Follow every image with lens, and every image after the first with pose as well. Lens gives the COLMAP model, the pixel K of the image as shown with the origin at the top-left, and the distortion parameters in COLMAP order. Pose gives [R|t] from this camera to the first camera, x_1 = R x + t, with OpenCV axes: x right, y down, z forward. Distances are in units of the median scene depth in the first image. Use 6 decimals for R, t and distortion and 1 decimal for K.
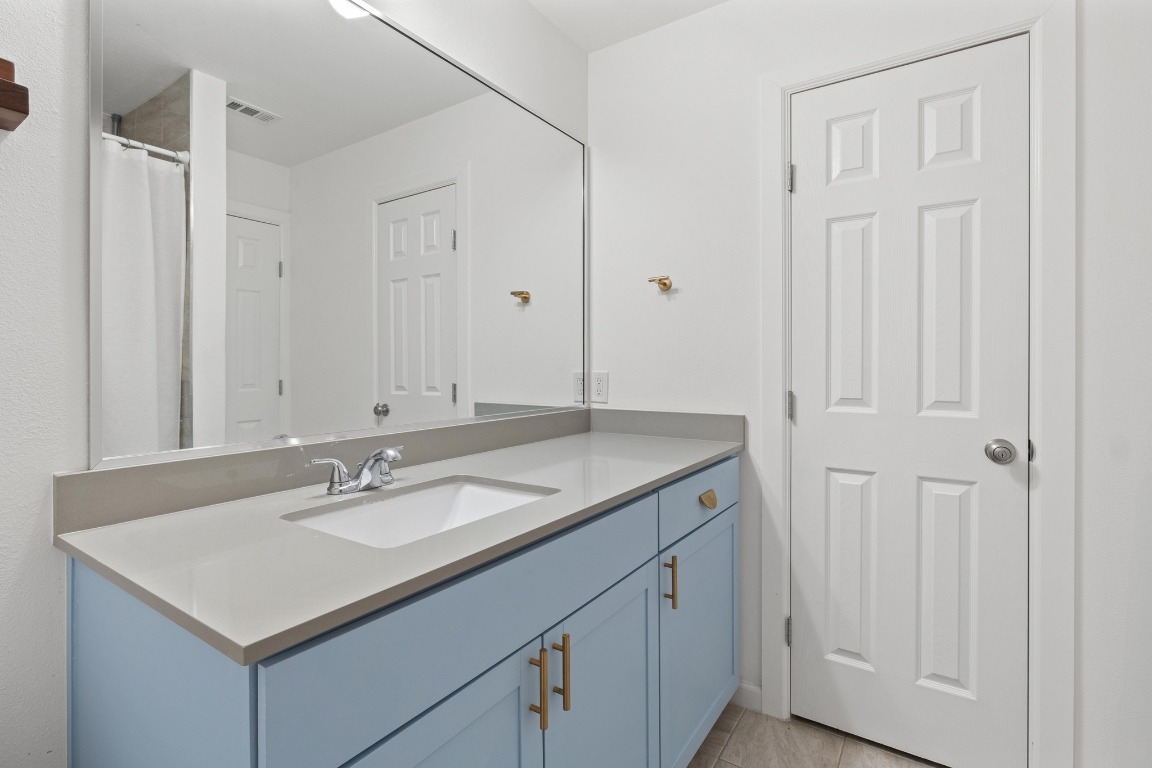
lens RADIAL K [[549.4, 0, 578.8], [0, 549.4, 367.6], [0, 0, 1]] dist [0.000384, 0.000002]
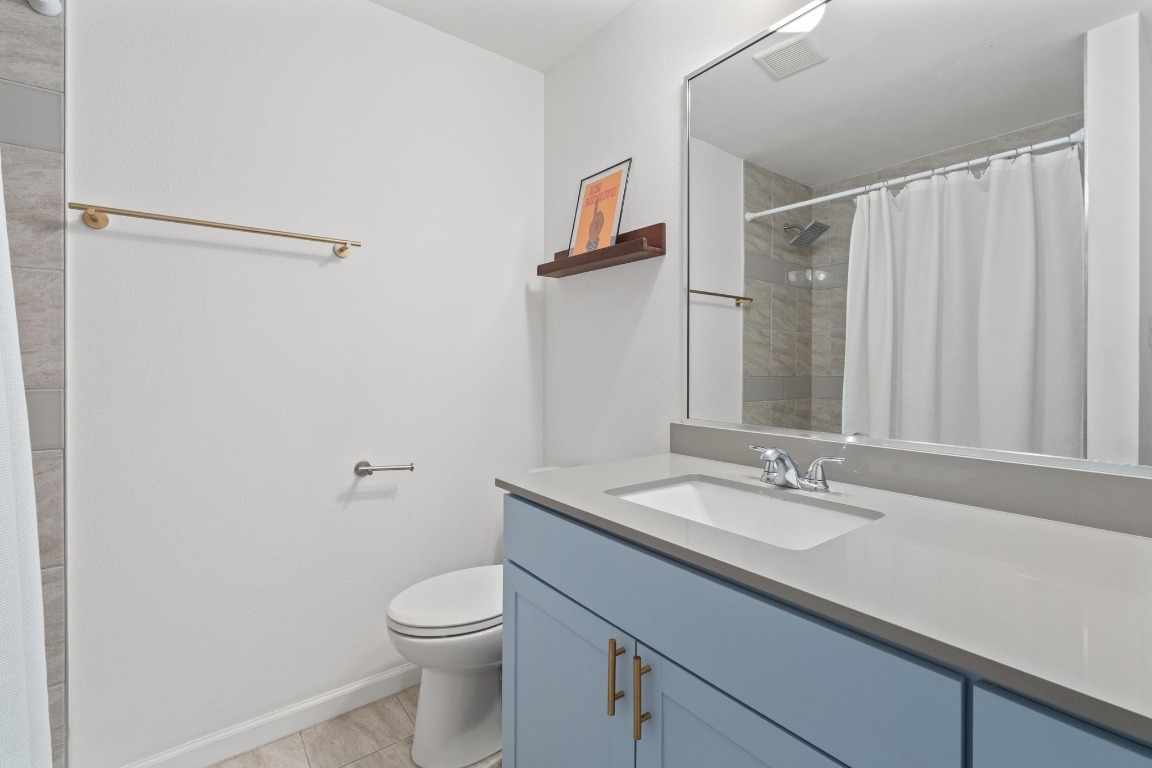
lens RADIAL K [[509.2, 0, 577.0], [0, 509.2, 364.6], [0, 0, 1]] dist [-0.000510, -0.000103]
pose [[-0.323090, 0.002765, -0.946364, 0.557326], [-0.003881, 0.999983, 0.004247, -0.010988], [0.946360, 0.005045, -0.323074, 0.791894]]
